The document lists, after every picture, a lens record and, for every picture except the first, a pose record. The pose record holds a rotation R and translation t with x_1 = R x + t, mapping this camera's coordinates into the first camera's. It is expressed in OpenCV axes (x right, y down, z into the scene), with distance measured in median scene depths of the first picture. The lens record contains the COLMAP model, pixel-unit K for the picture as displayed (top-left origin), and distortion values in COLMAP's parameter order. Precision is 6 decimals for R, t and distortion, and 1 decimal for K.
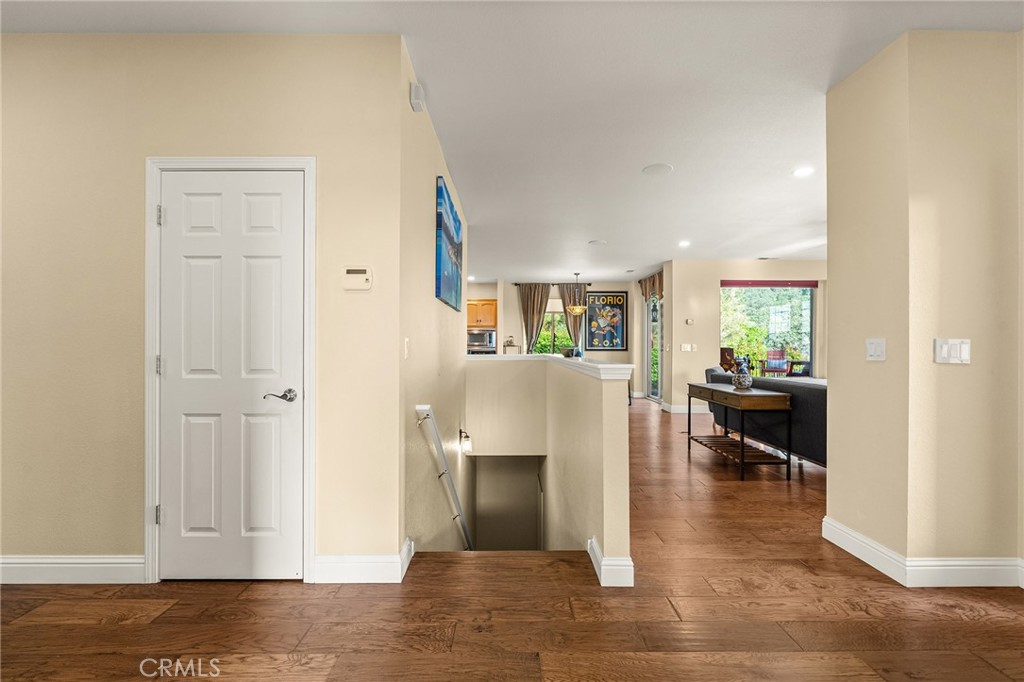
lens RADIAL K [[458.6, 0, 512.6], [0, 458.6, 346.5], [0, 0, 1]] dist [-0.000500, -0.000016]
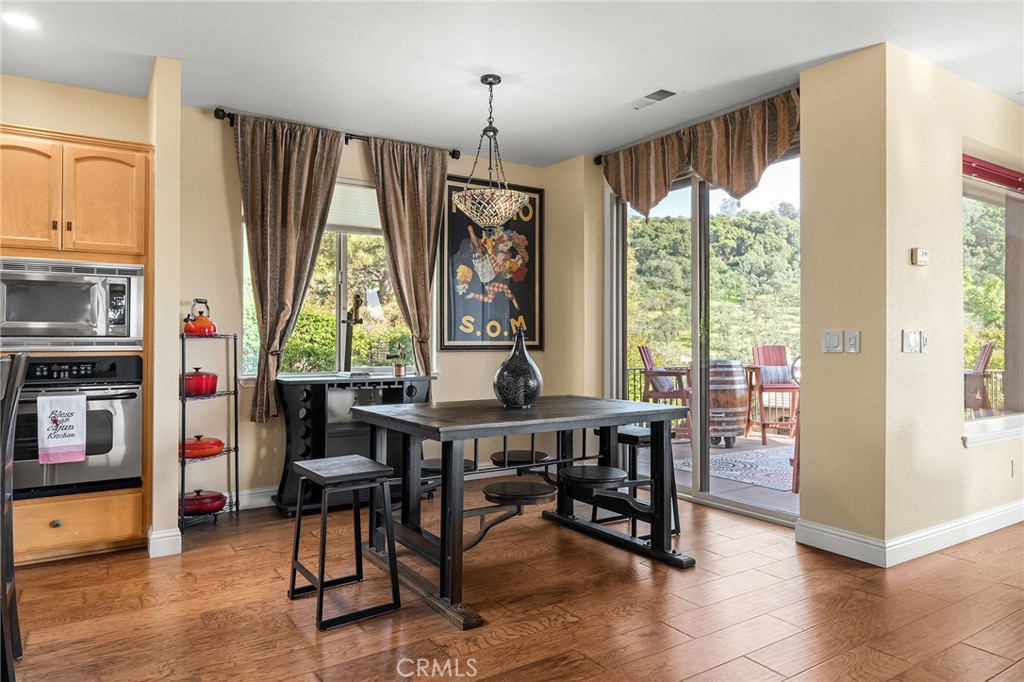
lens RADIAL K [[654.3, 0, 508.3], [0, 654.3, 332.5], [0, 0, 1]] dist [-0.000110, 0.000853]
pose [[0.844223, 0.005470, 0.535964, -0.057752], [-0.000751, 0.999959, -0.009022, 0.000142], [-0.535991, 0.007214, 0.844193, 0.582216]]
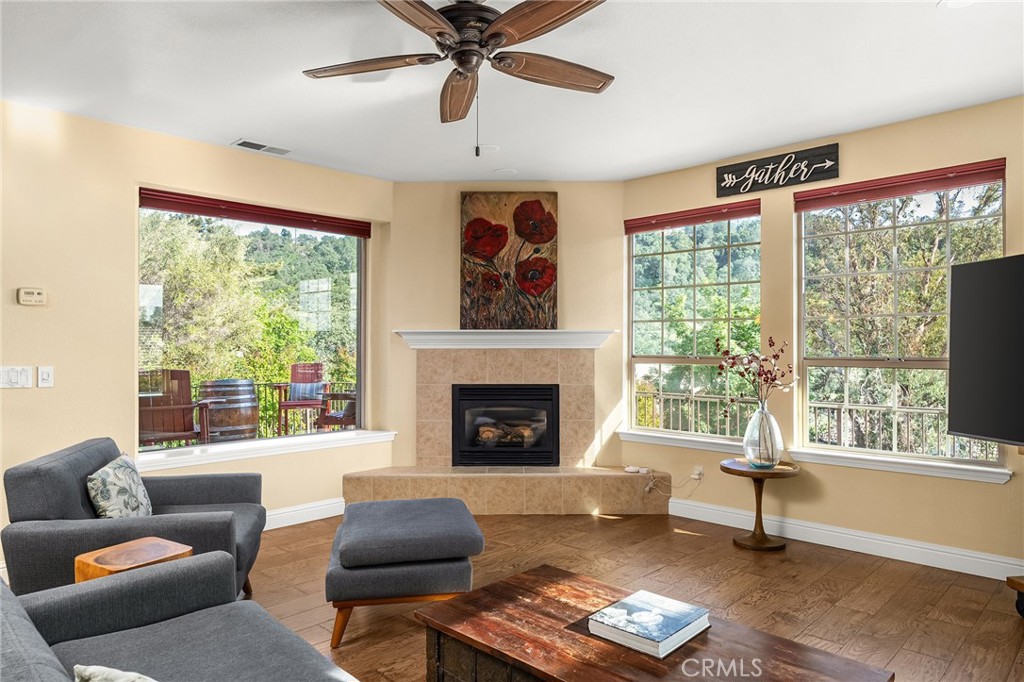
lens RADIAL K [[656.2, 0, 510.3], [0, 656.2, 336.3], [0, 0, 1]] dist [-0.000940, 0.000778]
pose [[0.707145, 0.004271, 0.707056, 0.223436], [0.006398, 0.999902, -0.012439, -0.013368], [-0.707040, 0.013320, 0.707048, 0.324833]]
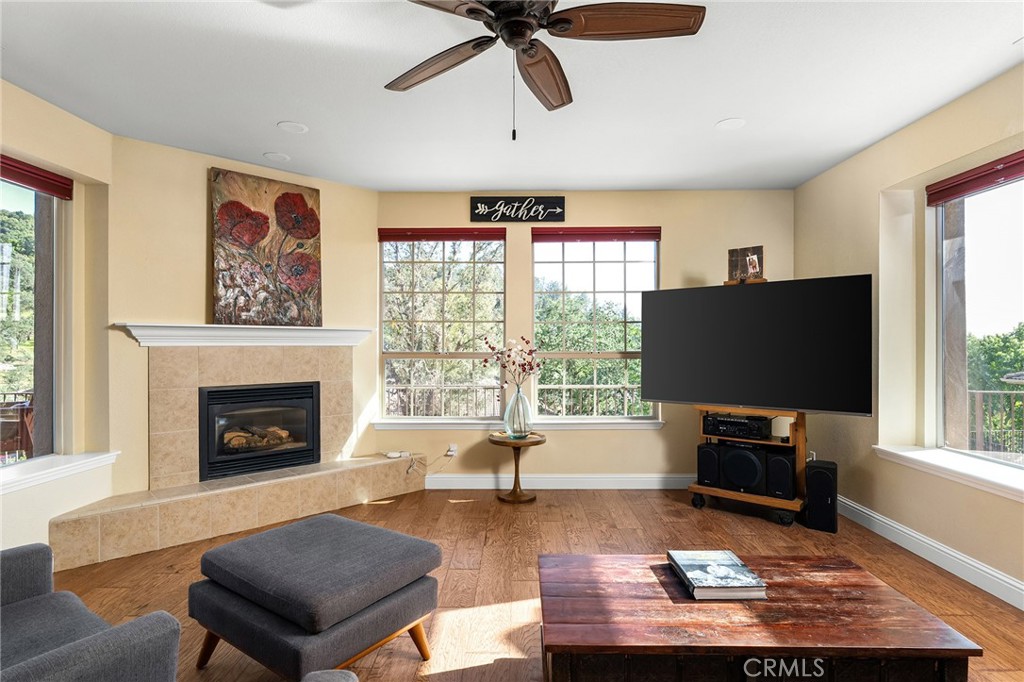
lens RADIAL K [[525.2, 0, 512.0], [0, 525.2, 341.0], [0, 0, 1]] dist [-0.002598, 0.000422]
pose [[0.021896, 0.000243, 0.999760, 0.204009], [0.002546, 0.999997, -0.000299, -0.013199], [-0.999757, 0.002552, 0.021895, 0.498727]]
